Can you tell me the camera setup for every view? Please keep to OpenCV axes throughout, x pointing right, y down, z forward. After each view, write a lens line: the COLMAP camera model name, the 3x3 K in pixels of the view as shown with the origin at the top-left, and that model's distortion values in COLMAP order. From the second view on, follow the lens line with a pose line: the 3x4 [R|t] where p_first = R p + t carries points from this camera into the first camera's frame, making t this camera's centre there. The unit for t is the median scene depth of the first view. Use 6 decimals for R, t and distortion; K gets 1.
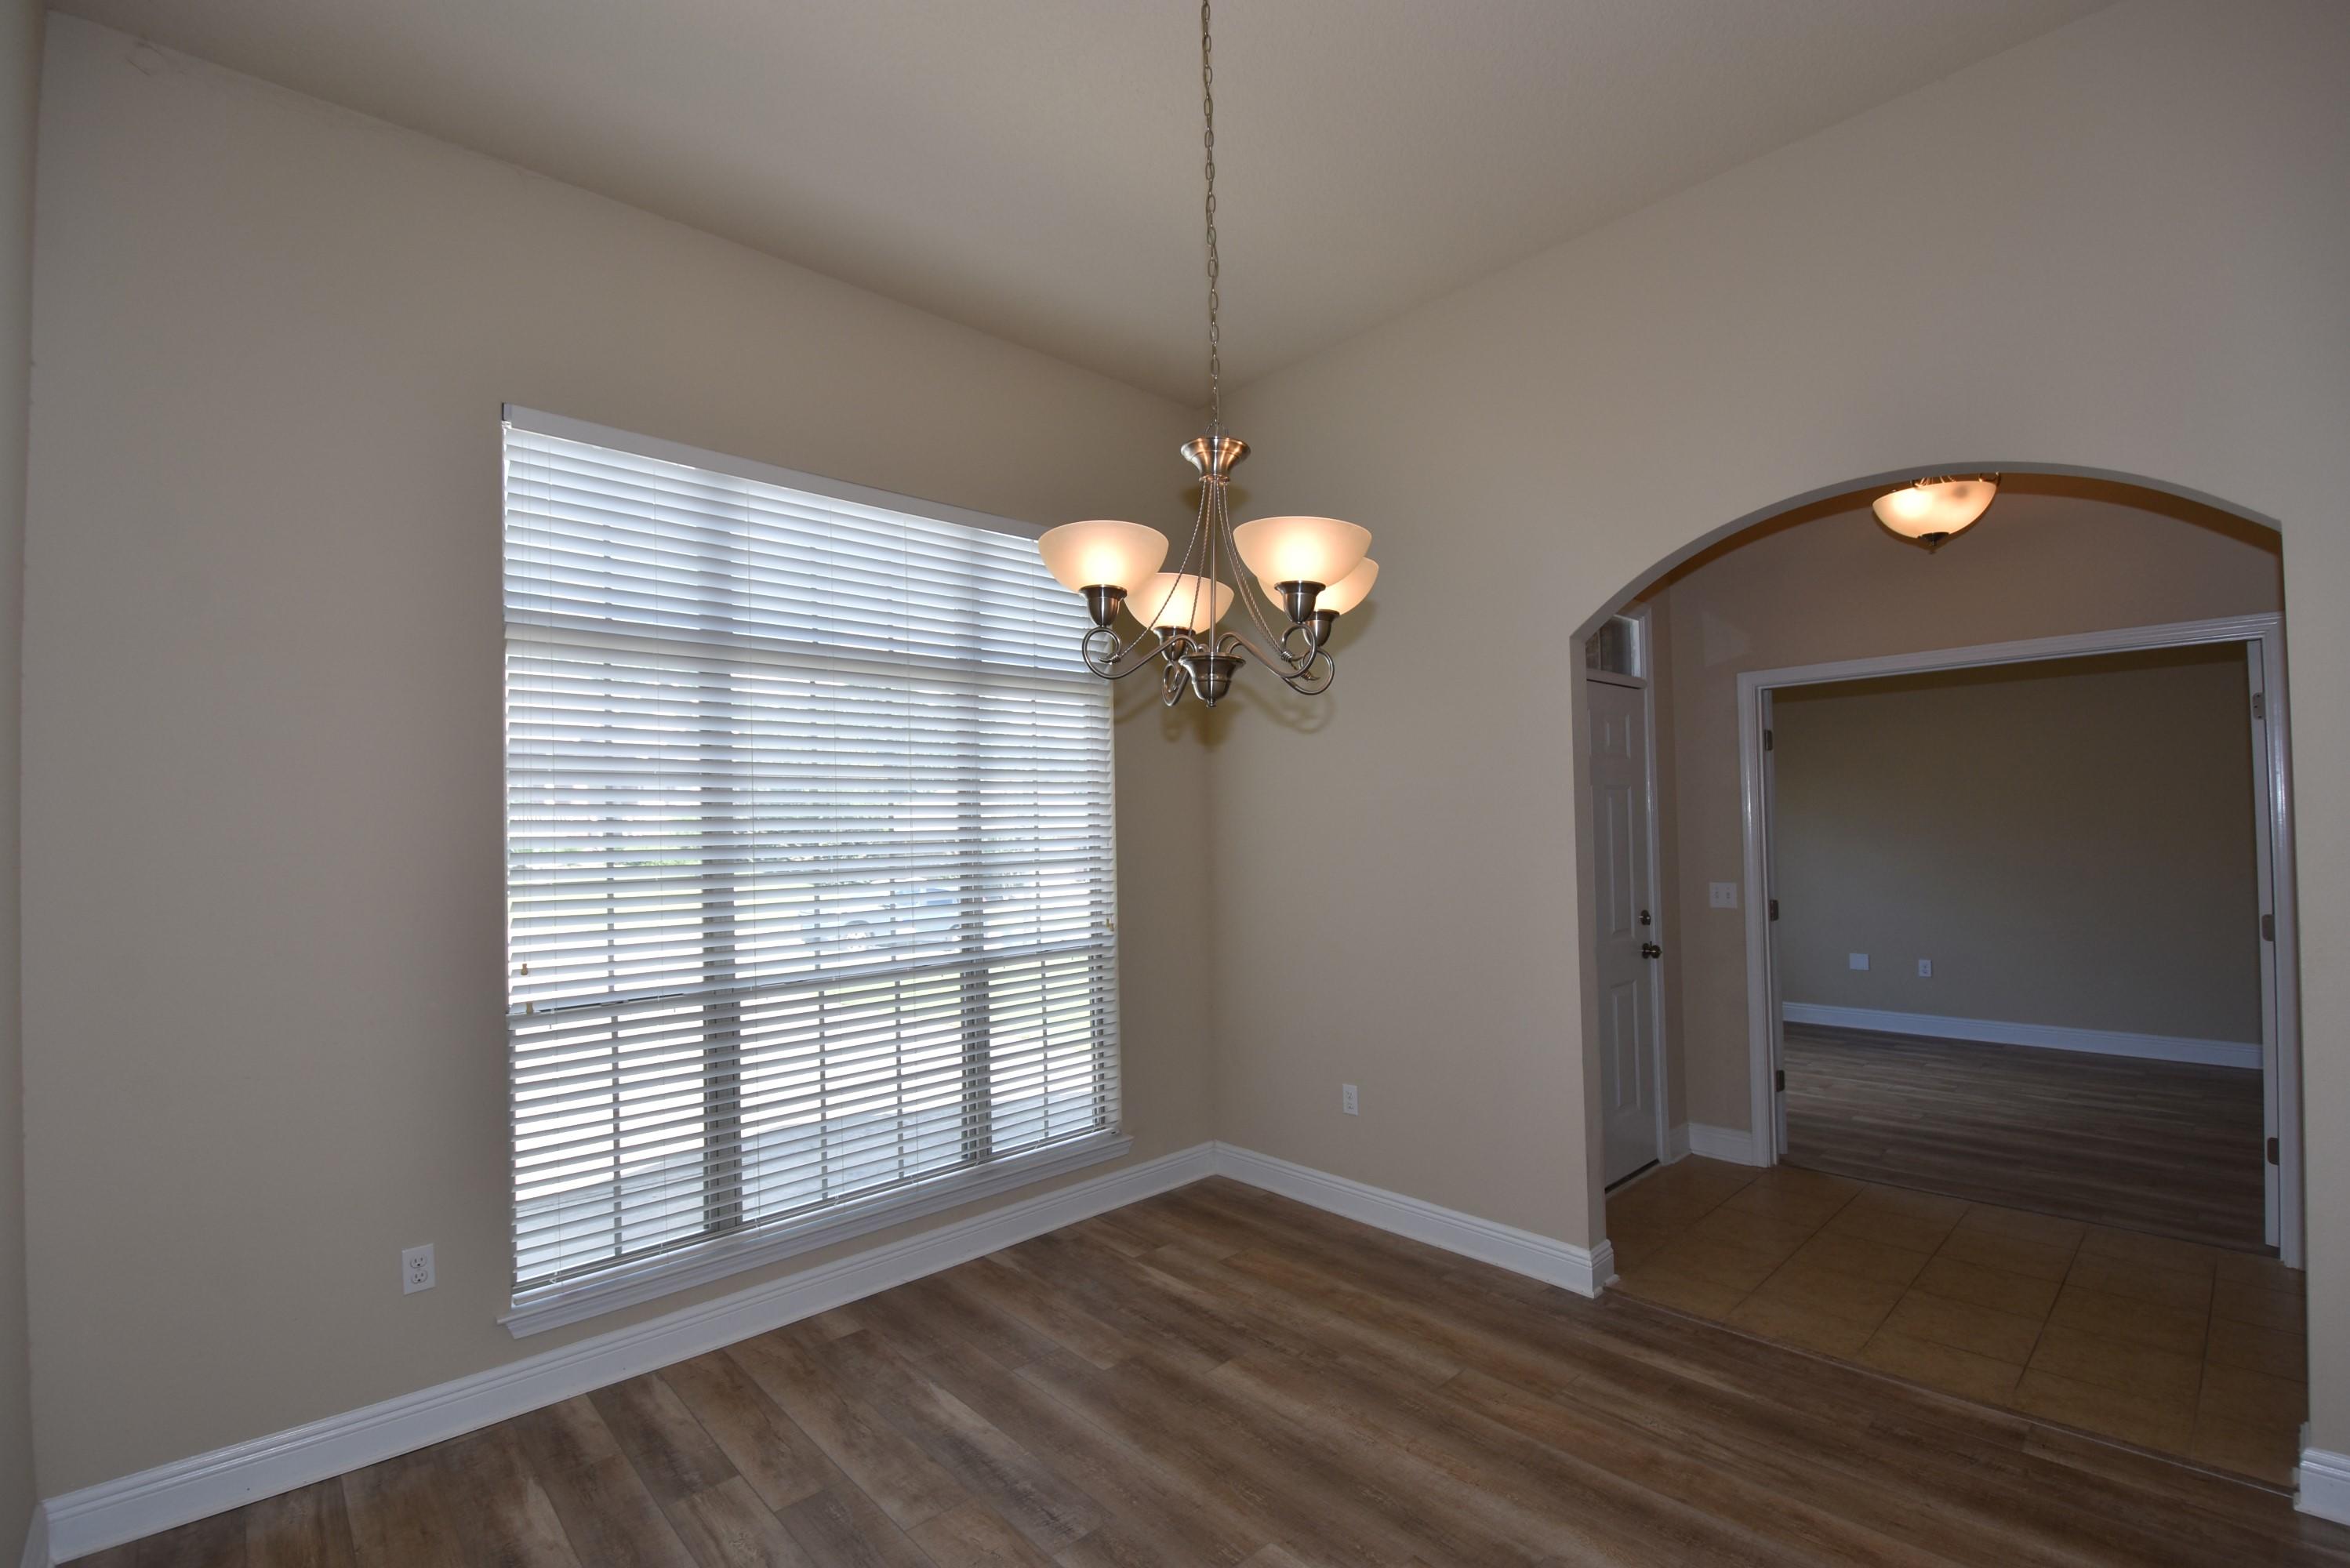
lens RADIAL K [[1023.4, 0, 1176.5], [0, 1023.4, 808.4], [0, 0, 1]] dist [0.011498, -0.019720]
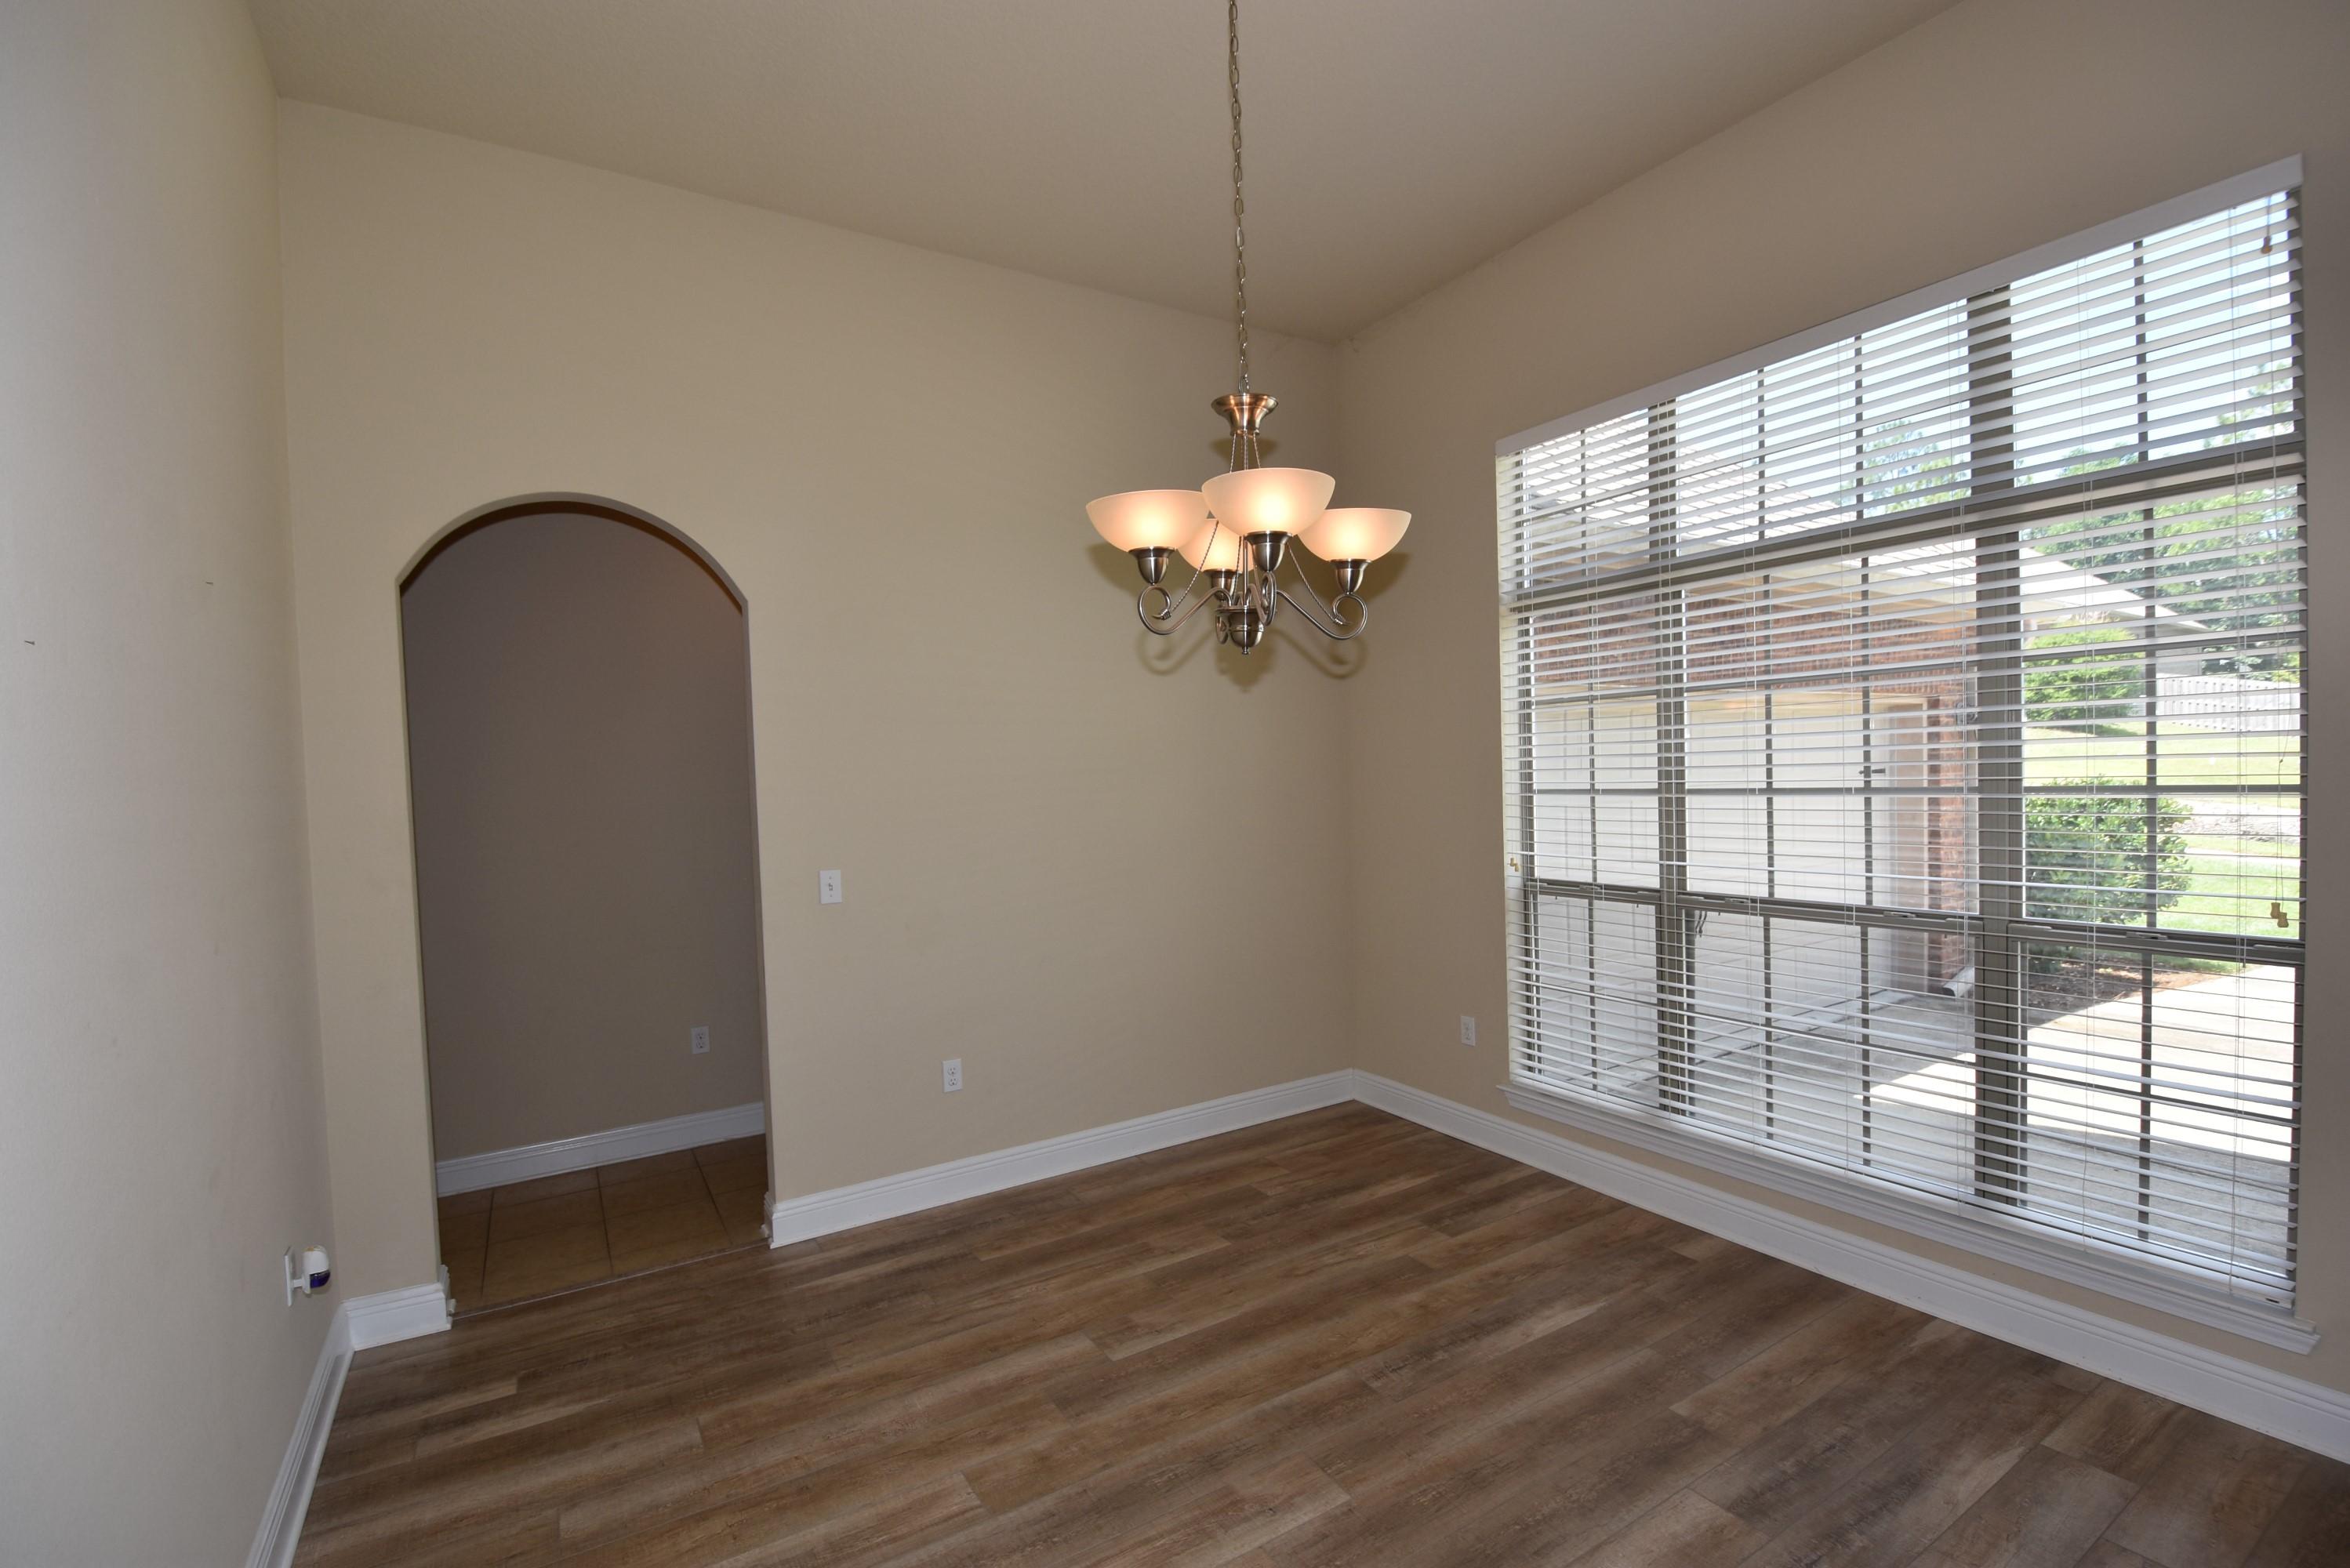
lens RADIAL K [[1023.4, 0, 1176.5], [0, 1023.4, 808.4], [0, 0, 1]] dist [0.011498, -0.019720]
pose [[-0.177350, 0.069241, -0.981709, 0.769187], [0.053667, 0.996718, 0.060605, -0.006837], [0.982683, -0.041938, -0.180484, 0.767927]]
